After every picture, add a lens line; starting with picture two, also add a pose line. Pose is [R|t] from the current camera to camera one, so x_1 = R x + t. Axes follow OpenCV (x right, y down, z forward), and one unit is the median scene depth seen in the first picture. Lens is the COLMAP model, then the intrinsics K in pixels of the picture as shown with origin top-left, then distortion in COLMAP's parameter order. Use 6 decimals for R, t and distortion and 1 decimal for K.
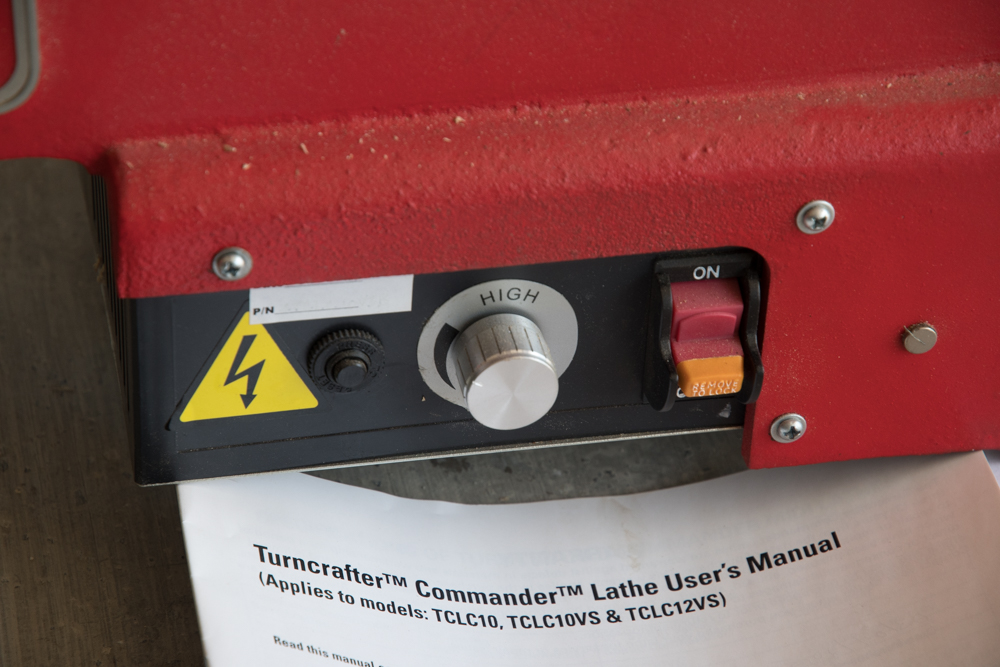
lens RADIAL K [[3019.7, 0, 500.5], [0, 3019.7, 333.1], [0, 0, 1]] dist [0.507012, 0.000000]
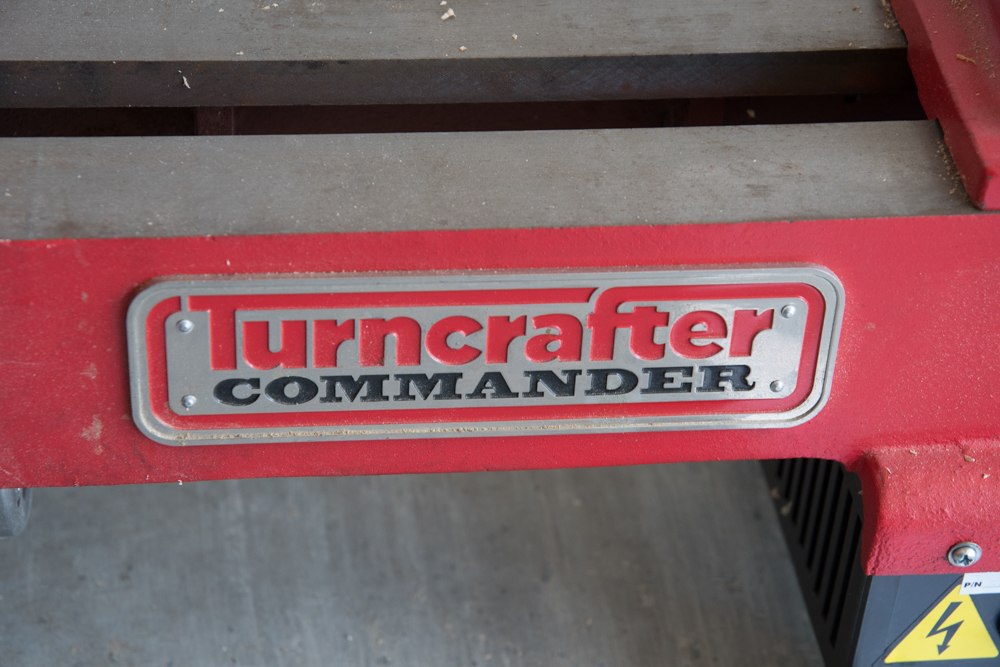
lens RADIAL K [[2084.8, 0, 493.5], [0, 2084.8, 328.9], [0, 0, 1]] dist [0.264321, 0.000000]
pose [[0.996052, 0.060279, -0.065174, -0.214033], [-0.058259, 0.997774, 0.032464, -0.121814], [0.066985, -0.028539, 0.997346, 0.154167]]
